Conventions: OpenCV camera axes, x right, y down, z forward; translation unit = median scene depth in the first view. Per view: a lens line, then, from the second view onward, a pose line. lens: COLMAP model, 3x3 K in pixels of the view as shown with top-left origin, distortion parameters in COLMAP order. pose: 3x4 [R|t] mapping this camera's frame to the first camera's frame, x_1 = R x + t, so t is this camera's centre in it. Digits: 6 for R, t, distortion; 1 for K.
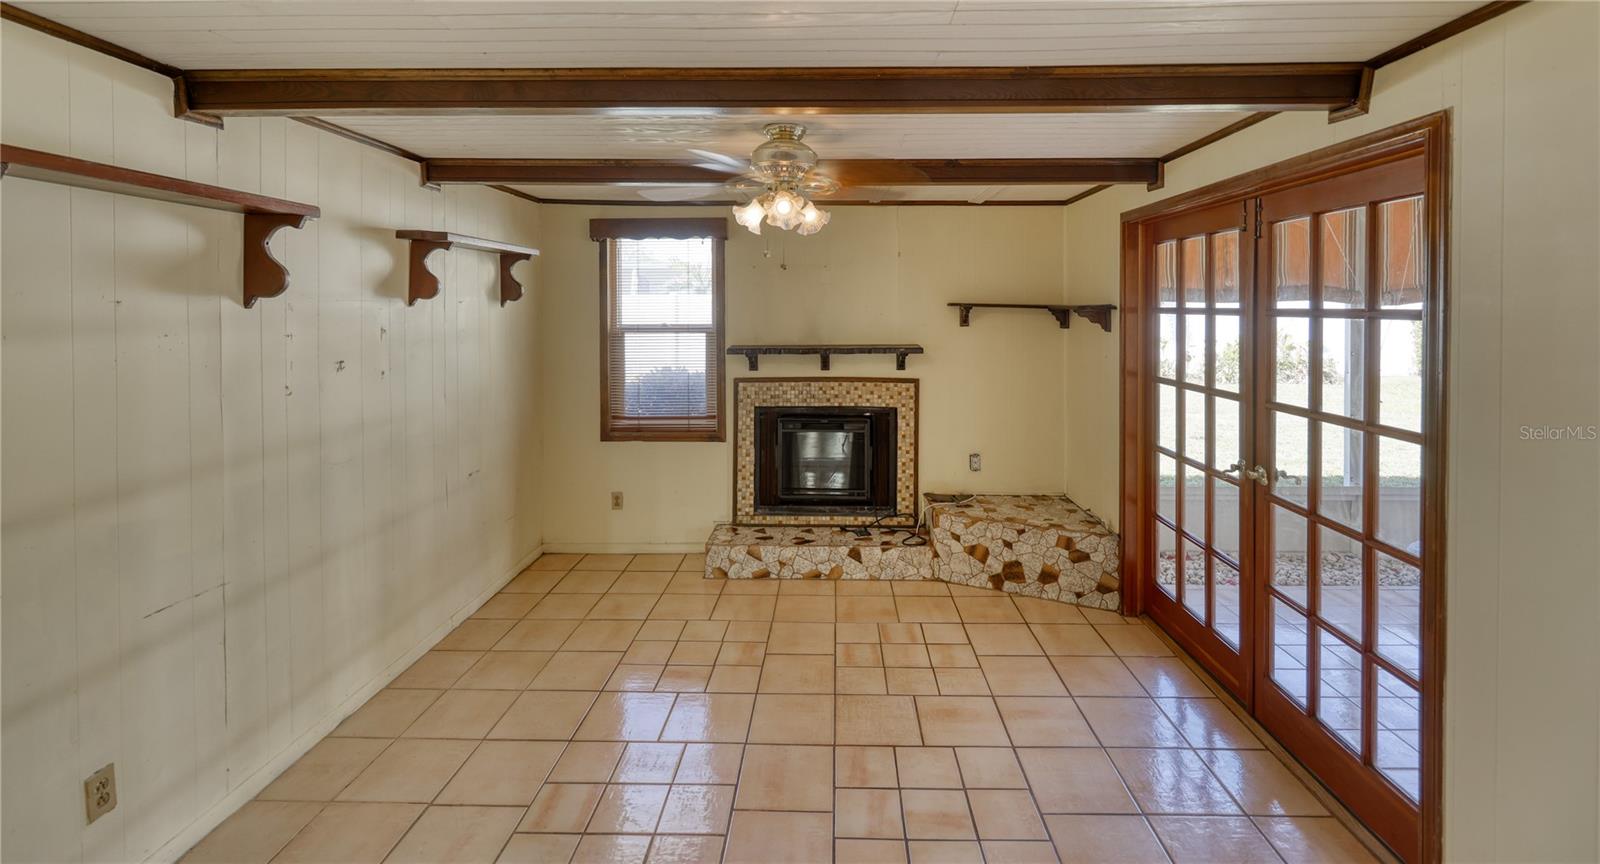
lens RADIAL K [[656.7, 0, 811.4], [0, 656.7, 311.7], [0, 0, 1]] dist [-0.026388, 0.000734]
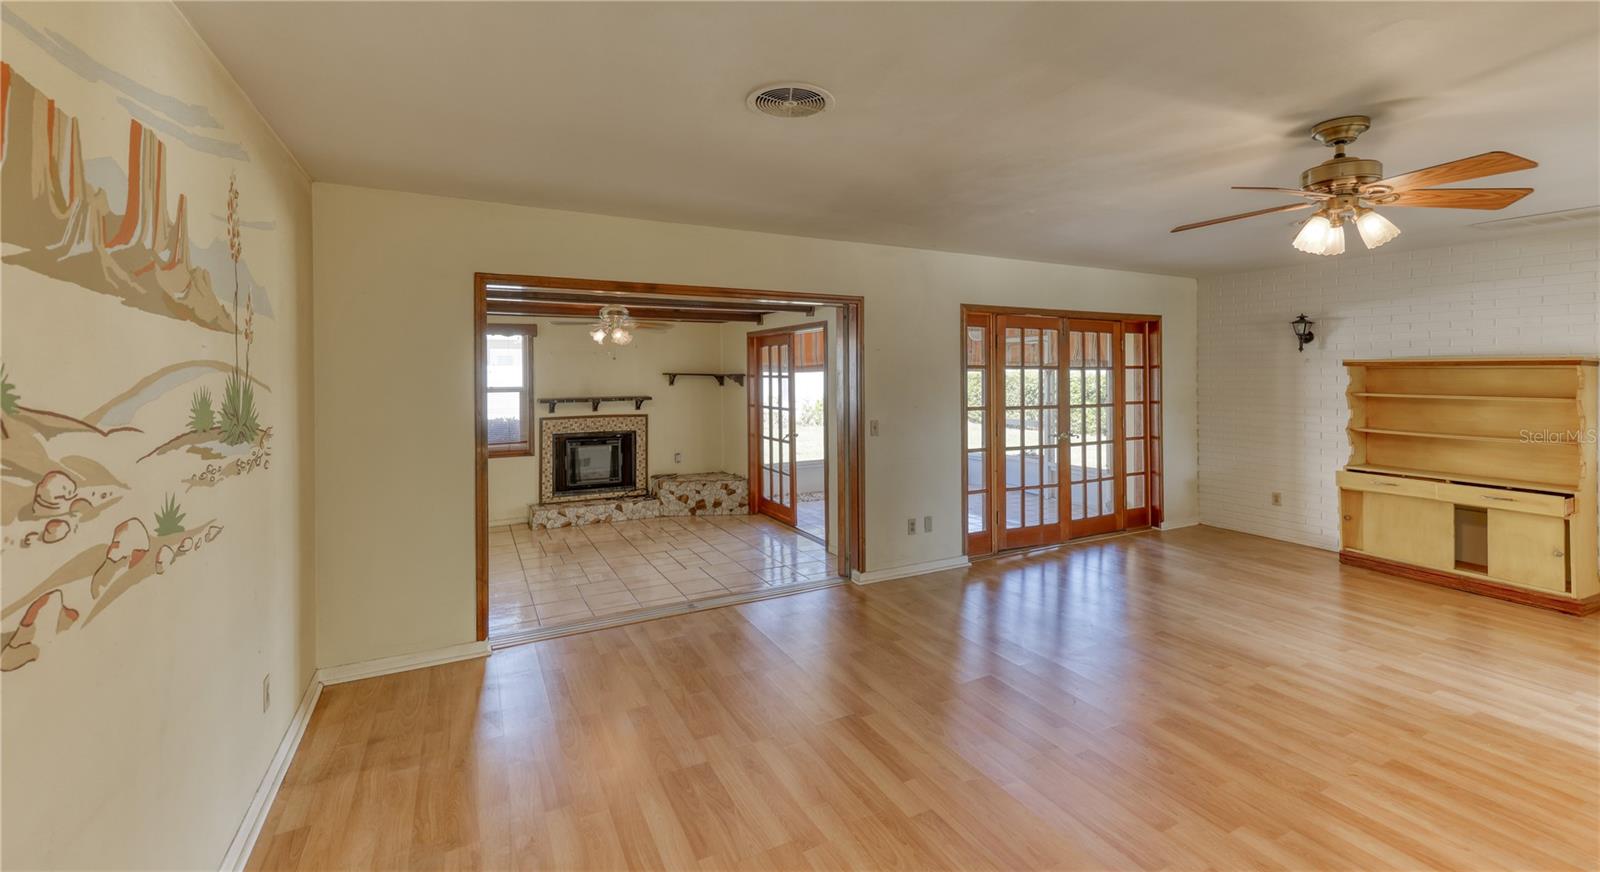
lens RADIAL K [[701.6, 0, 819.5], [0, 701.6, 374.1], [0, 0, 1]] dist [0.016405, 0.001808]
pose [[0.868132, -0.006637, 0.496288, -0.396956], [0.009630, 0.999948, -0.003473, 0.000991], [-0.496239, 0.007794, 0.868151, -0.954906]]
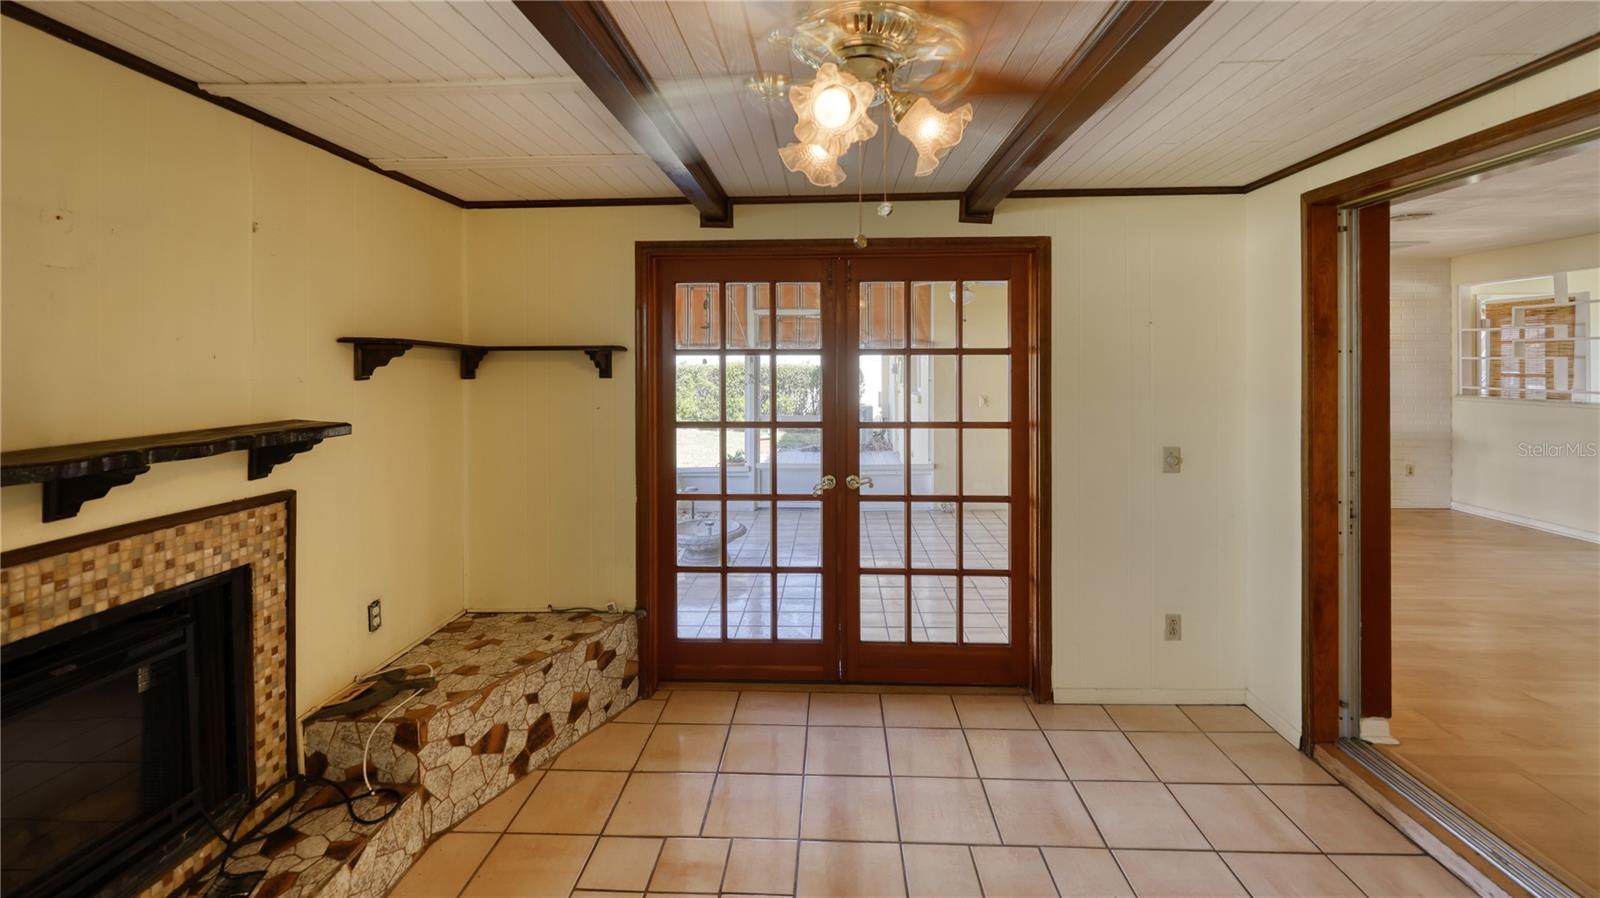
lens RADIAL K [[640.0, 0, 830.6], [0, 640.0, 361.3], [0, 0, 1]] dist [-0.001599, 0.000085]
pose [[0.006113, 0.000692, 0.999981, -0.313040], [0.012937, 0.999916, -0.000771, 0.011822], [-0.999898, 0.012941, 0.006104, 0.599951]]
